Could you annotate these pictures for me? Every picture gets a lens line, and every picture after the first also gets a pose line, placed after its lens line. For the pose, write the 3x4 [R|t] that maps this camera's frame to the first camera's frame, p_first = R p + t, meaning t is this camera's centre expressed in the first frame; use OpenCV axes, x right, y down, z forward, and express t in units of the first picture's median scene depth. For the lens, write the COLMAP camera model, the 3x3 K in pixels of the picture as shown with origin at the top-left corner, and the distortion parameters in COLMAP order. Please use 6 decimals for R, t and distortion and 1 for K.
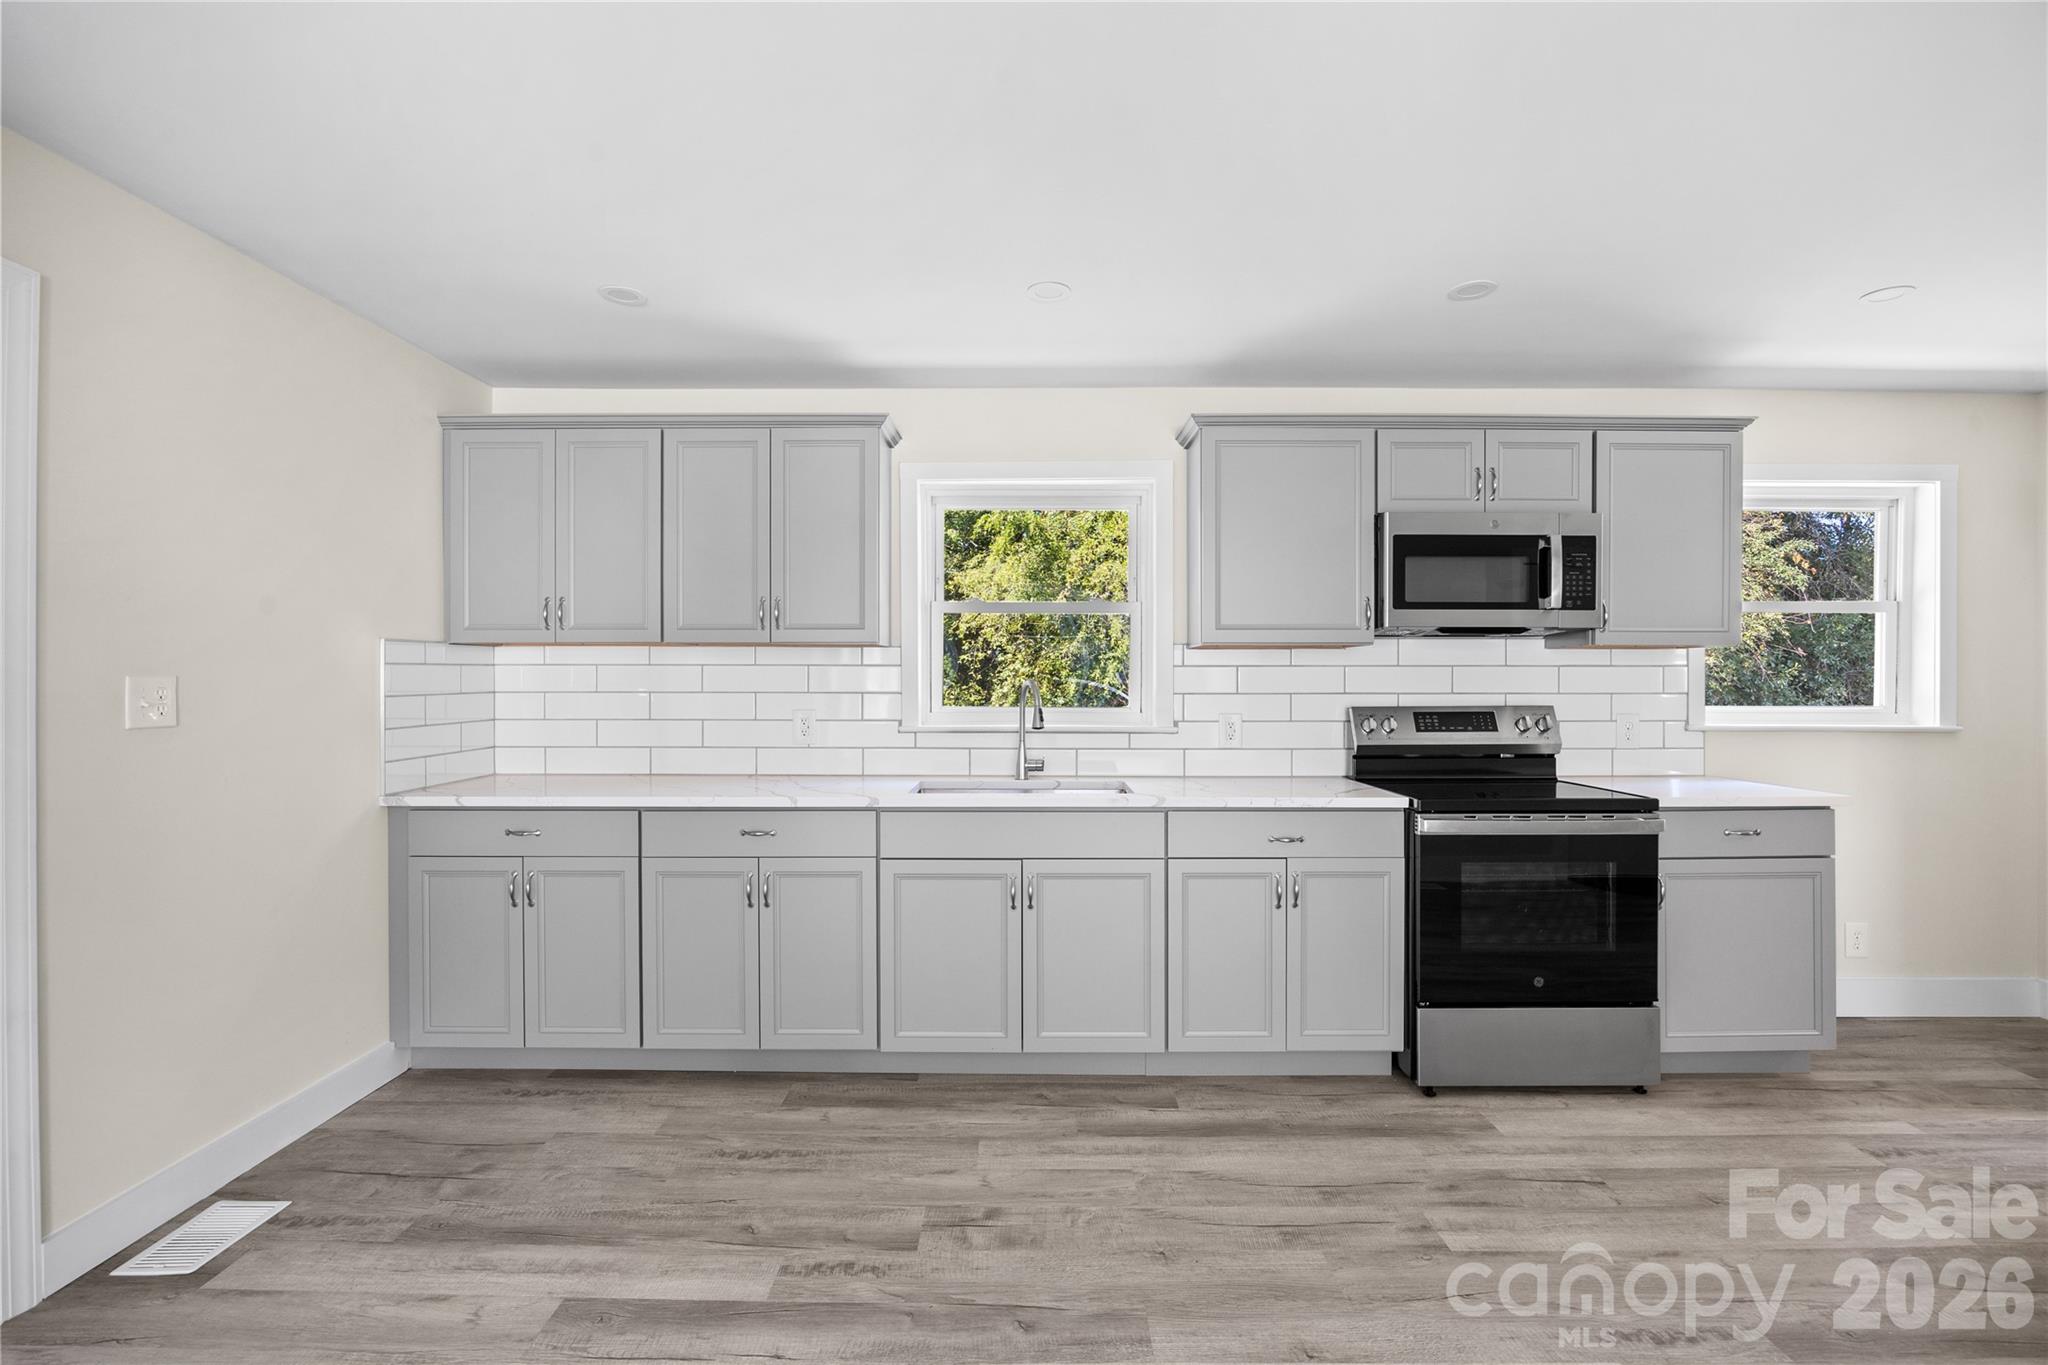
lens RADIAL K [[946.6, 0, 1011.8], [0, 946.6, 677.7], [0, 0, 1]] dist [-0.012142, -0.000034]
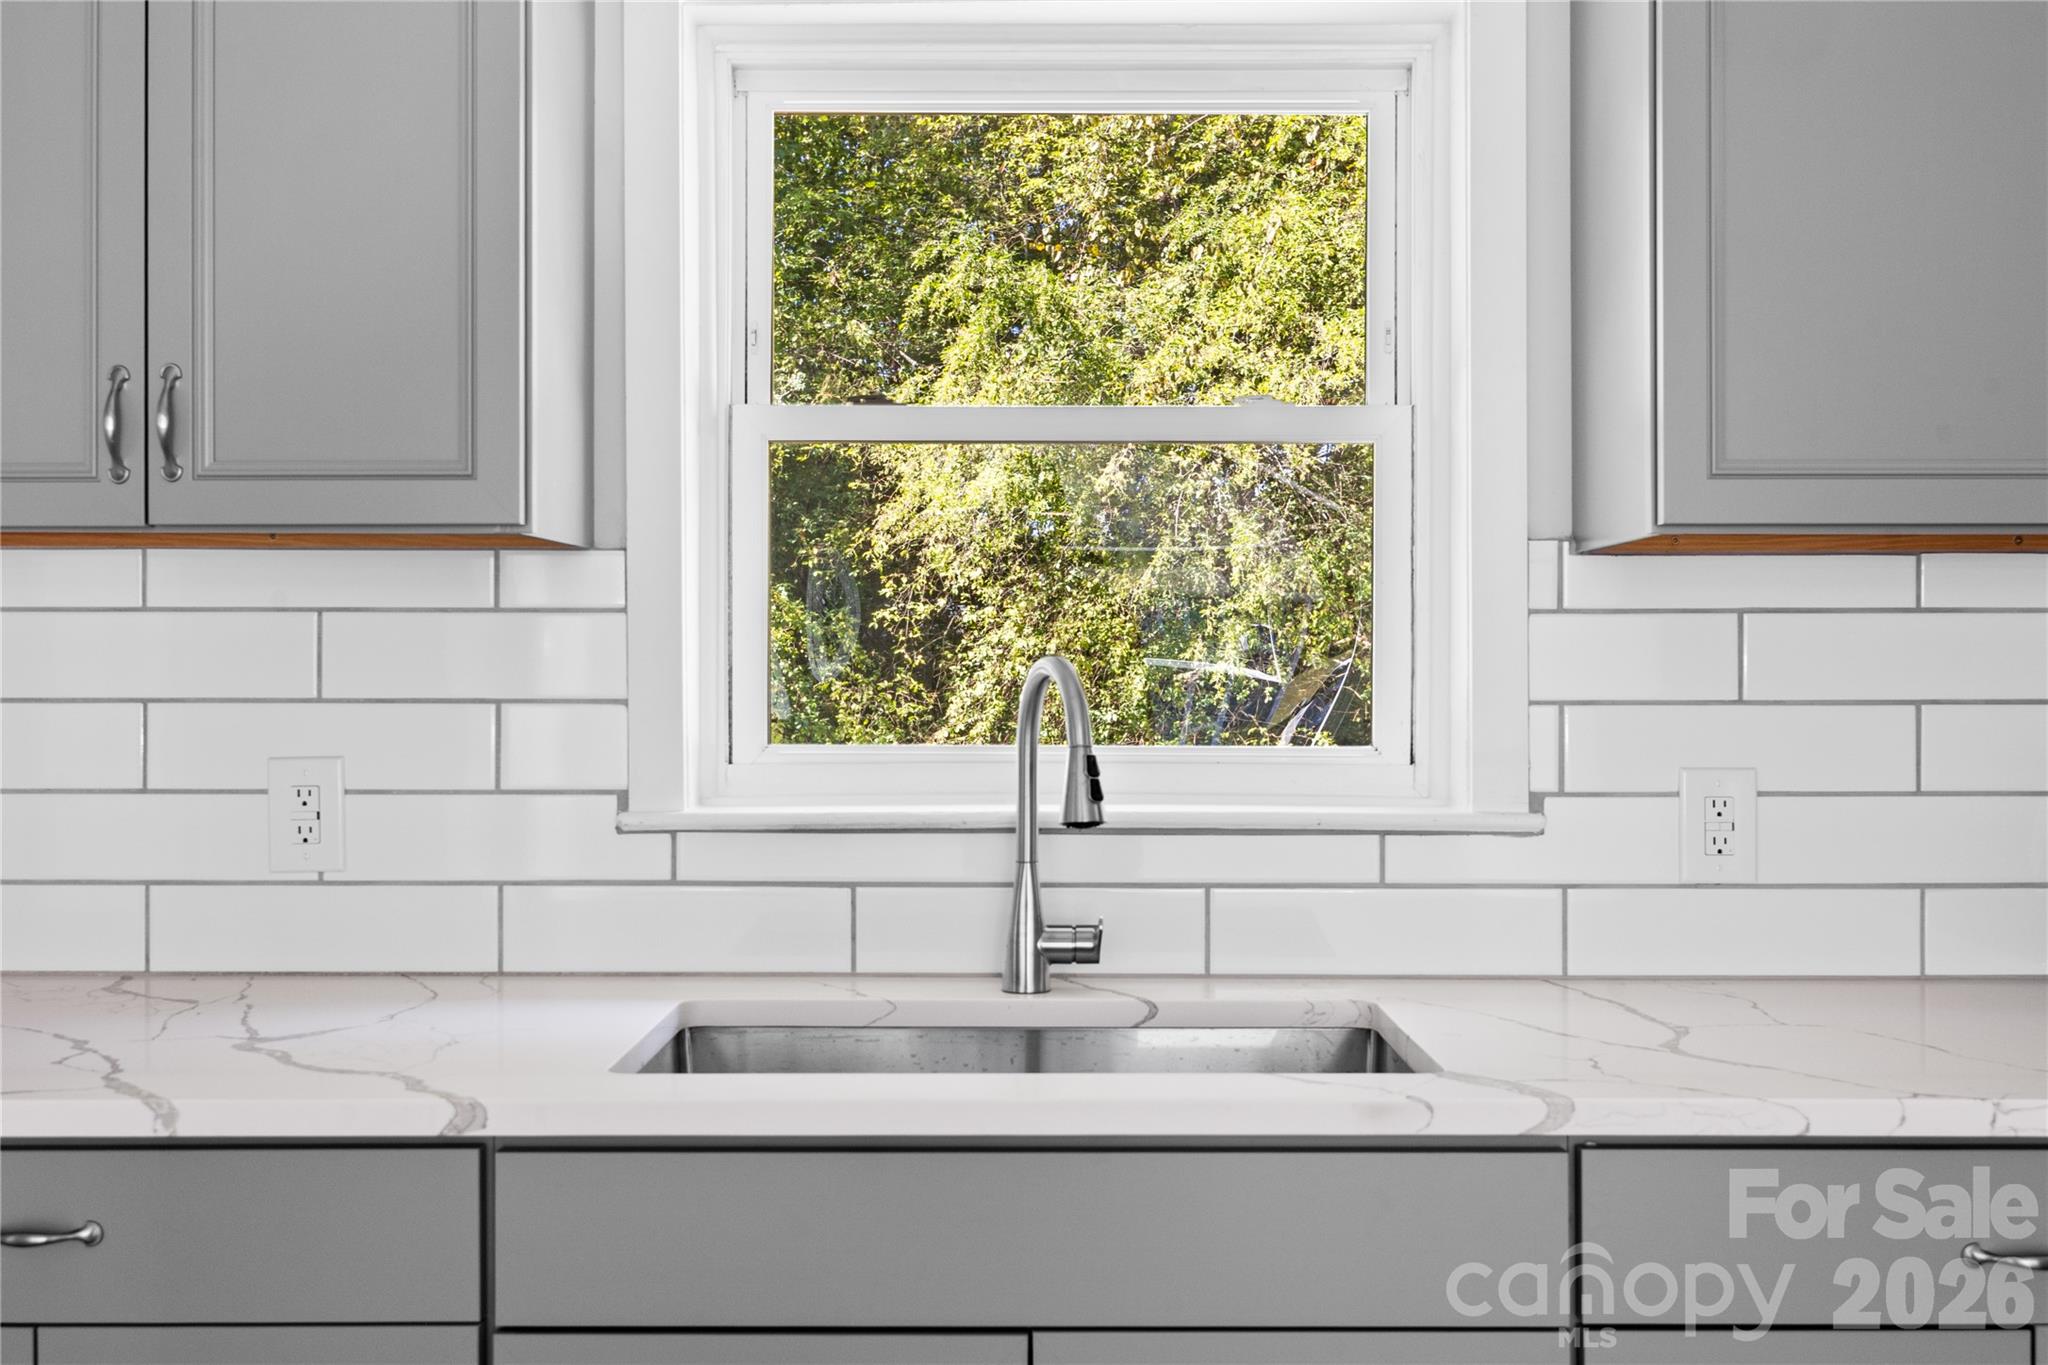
lens RADIAL K [[1947.2, 0, 1029.3], [0, 1947.2, 674.2], [0, 0, 1]] dist [0.018405, 0.000000]
pose [[0.999851, -0.001337, 0.017218, 0.001014], [0.001258, 0.999989, 0.004616, 0.004547], [-0.017224, -0.004594, 0.999841, 0.361716]]
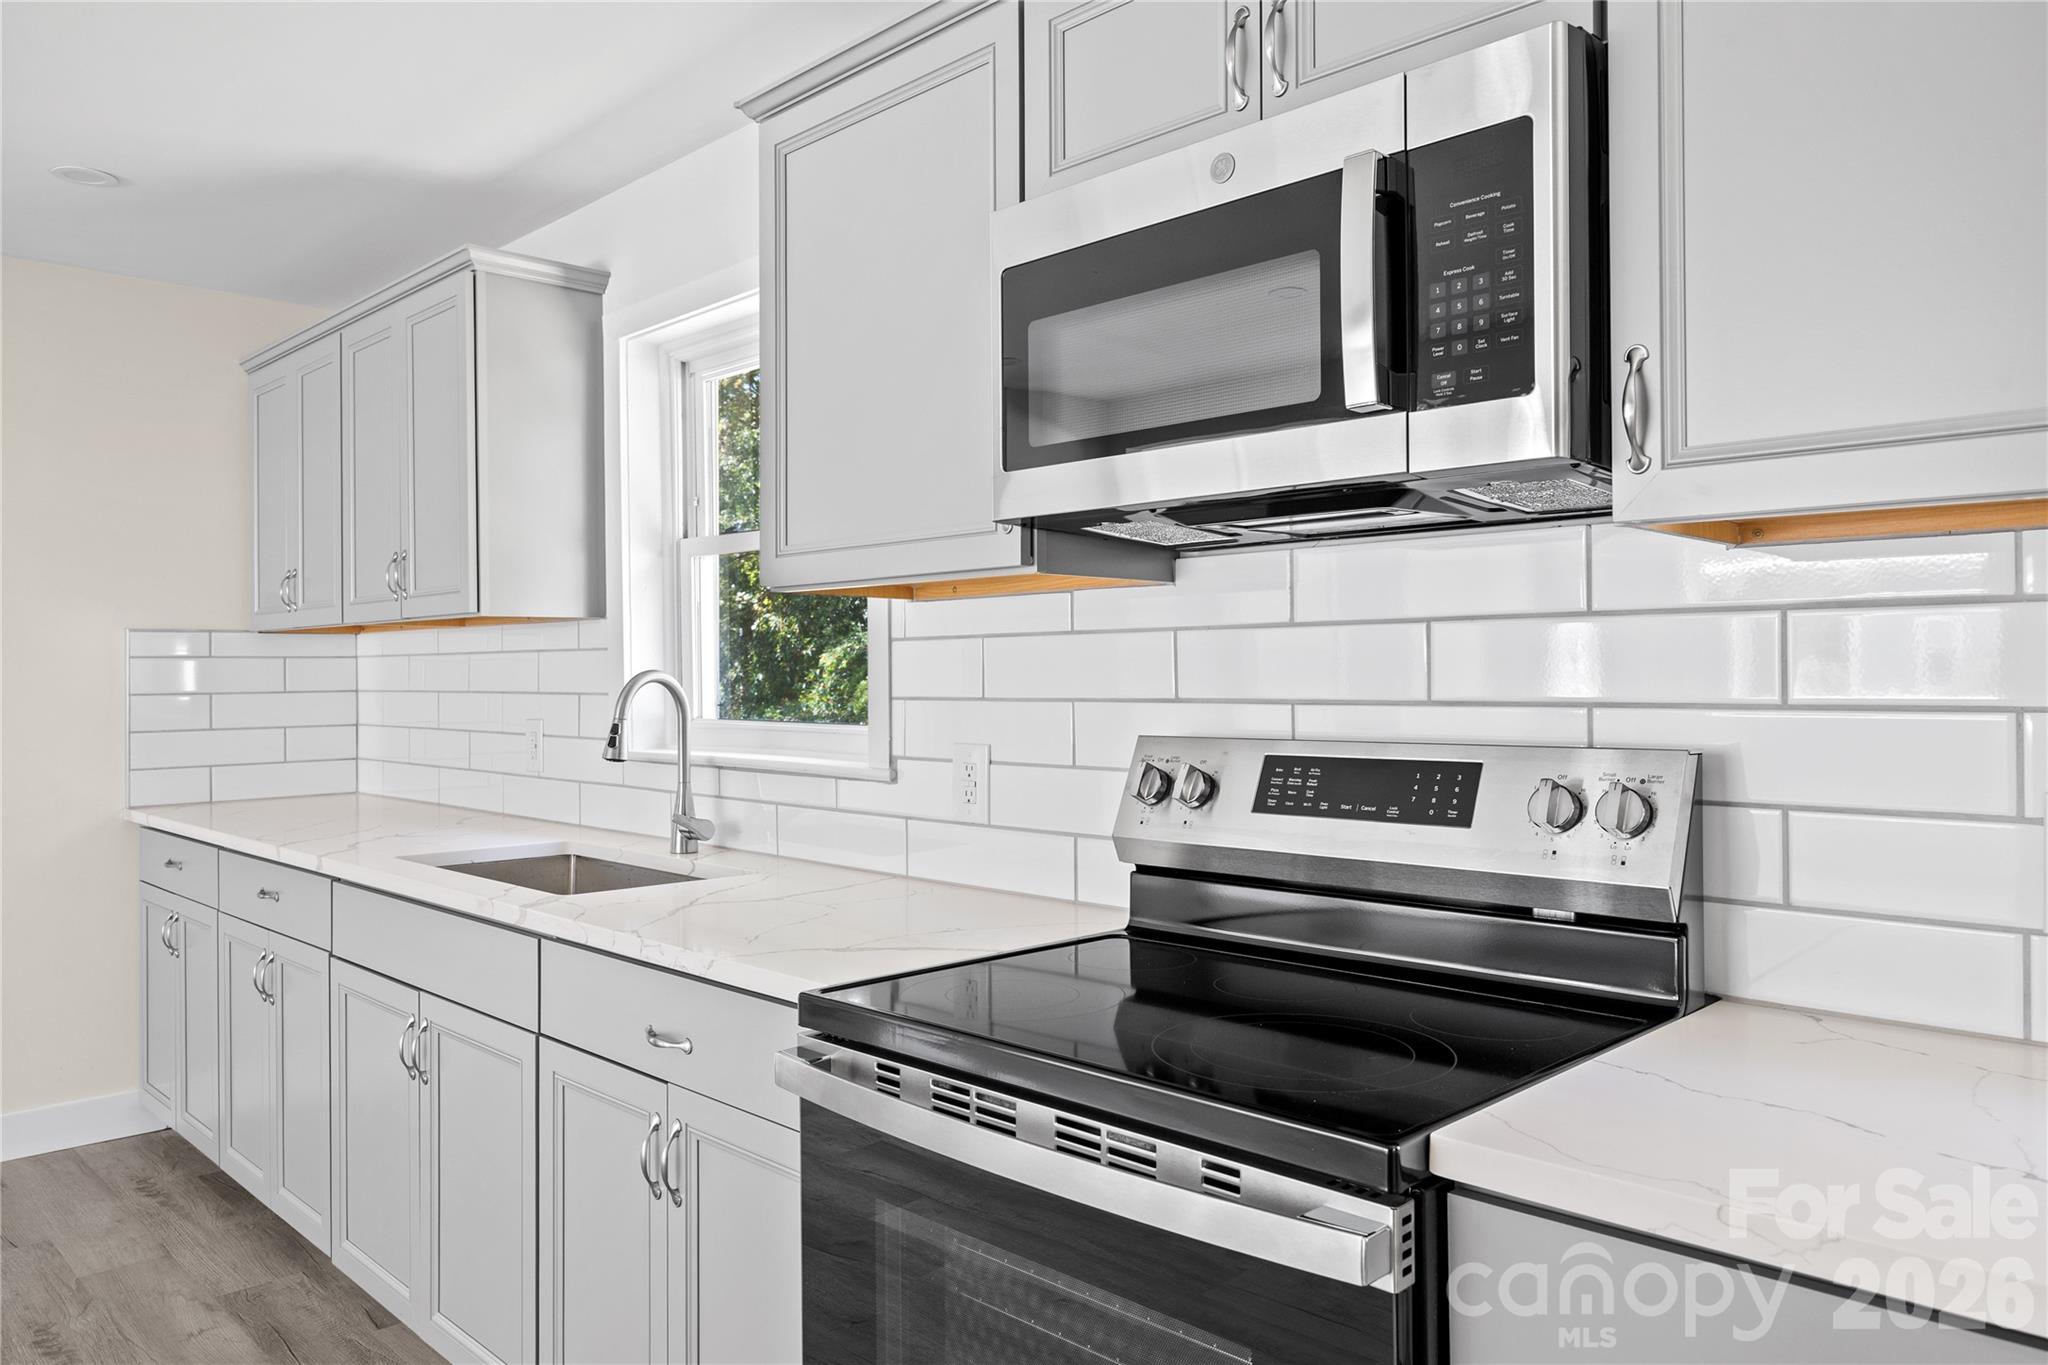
lens RADIAL K [[1418.1, 0, 1021.1], [0, 1418.1, 677.1], [0, 0, 1]] dist [-0.002885, 0.001955]
pose [[0.706072, -0.004198, -0.708127, 0.676837], [0.010318, 0.999937, 0.004361, 0.003996], [0.708065, -0.010386, 0.706071, 0.521282]]
